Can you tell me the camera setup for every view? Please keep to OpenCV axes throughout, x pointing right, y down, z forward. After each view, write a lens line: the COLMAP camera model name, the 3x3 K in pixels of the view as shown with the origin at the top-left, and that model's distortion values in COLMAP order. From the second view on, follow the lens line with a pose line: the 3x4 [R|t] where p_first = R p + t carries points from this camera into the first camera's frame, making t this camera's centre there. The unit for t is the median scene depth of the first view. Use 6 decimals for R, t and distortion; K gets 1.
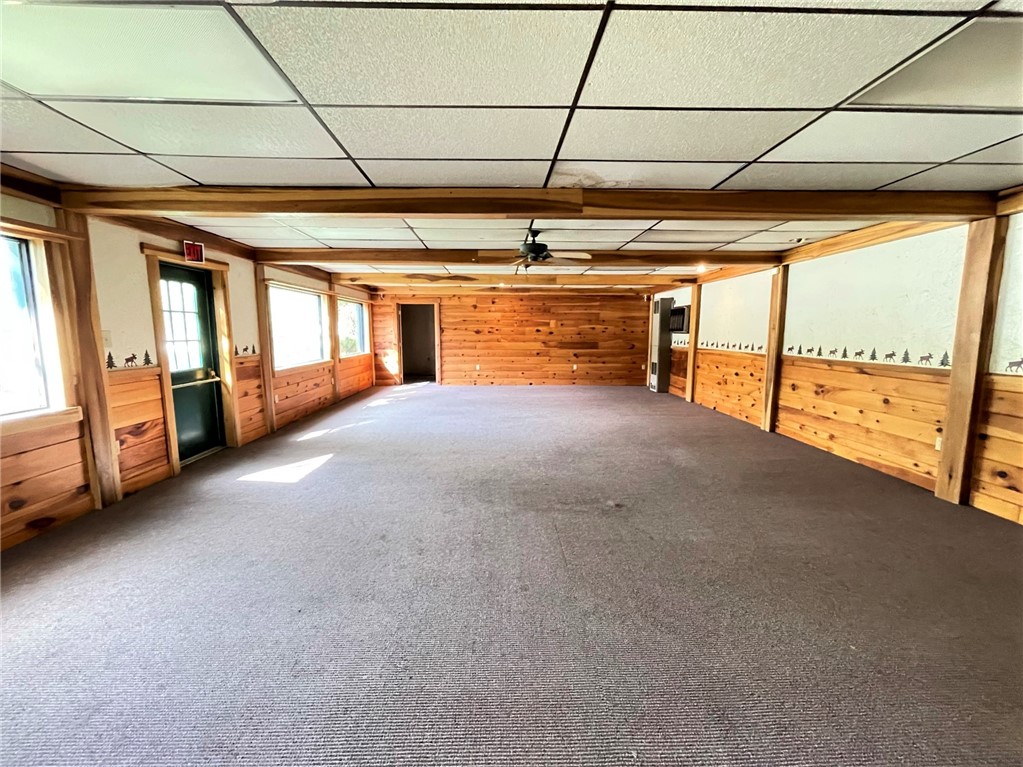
lens RADIAL K [[426.3, 0, 511.7], [0, 426.3, 378.8], [0, 0, 1]] dist [-0.002367, -0.000167]
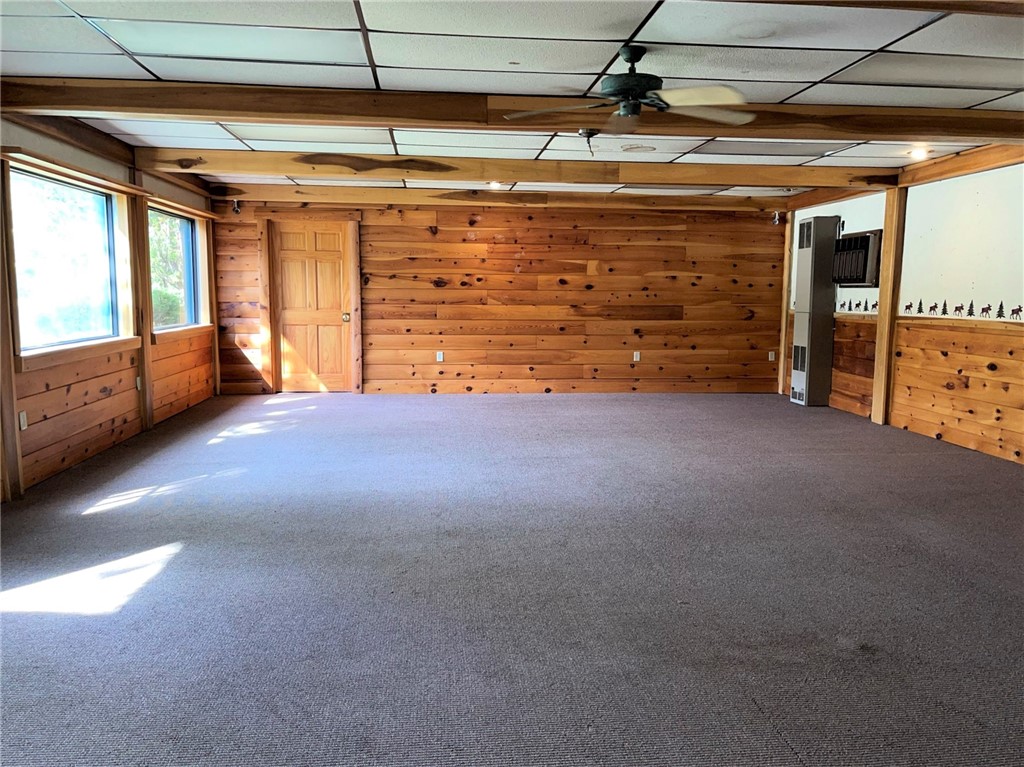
lens RADIAL K [[818.9, 0, 511.7], [0, 818.9, 391.8], [0, 0, 1]] dist [0.024121, -0.004080]
pose [[0.996476, -0.001935, 0.083854, -0.094121], [0.001425, 0.999980, 0.006144, 0.009946], [-0.083865, -0.006003, 0.996459, 0.080260]]
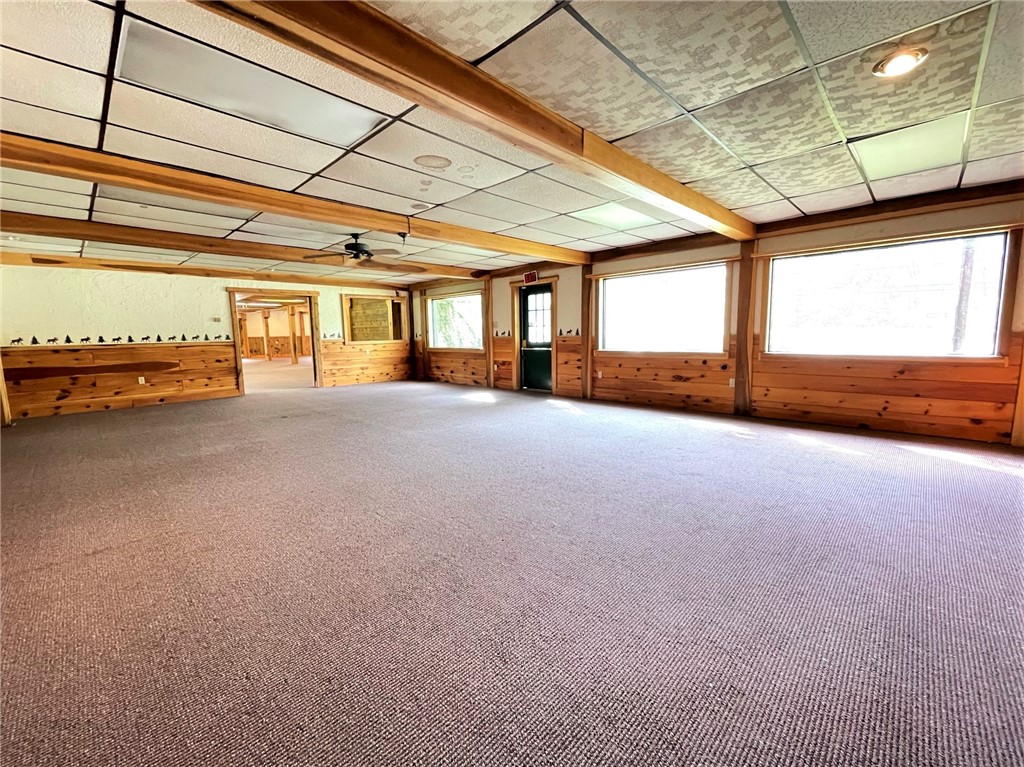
lens RADIAL K [[426.7, 0, 510.3], [0, 426.7, 383.5], [0, 0, 1]] dist [-0.002367, -0.000167]
pose [[-0.702700, 0.105259, -0.703657, 0.563370], [-0.057165, 0.977446, 0.203302, -0.185345], [0.709186, 0.183085, -0.680834, 1.930772]]
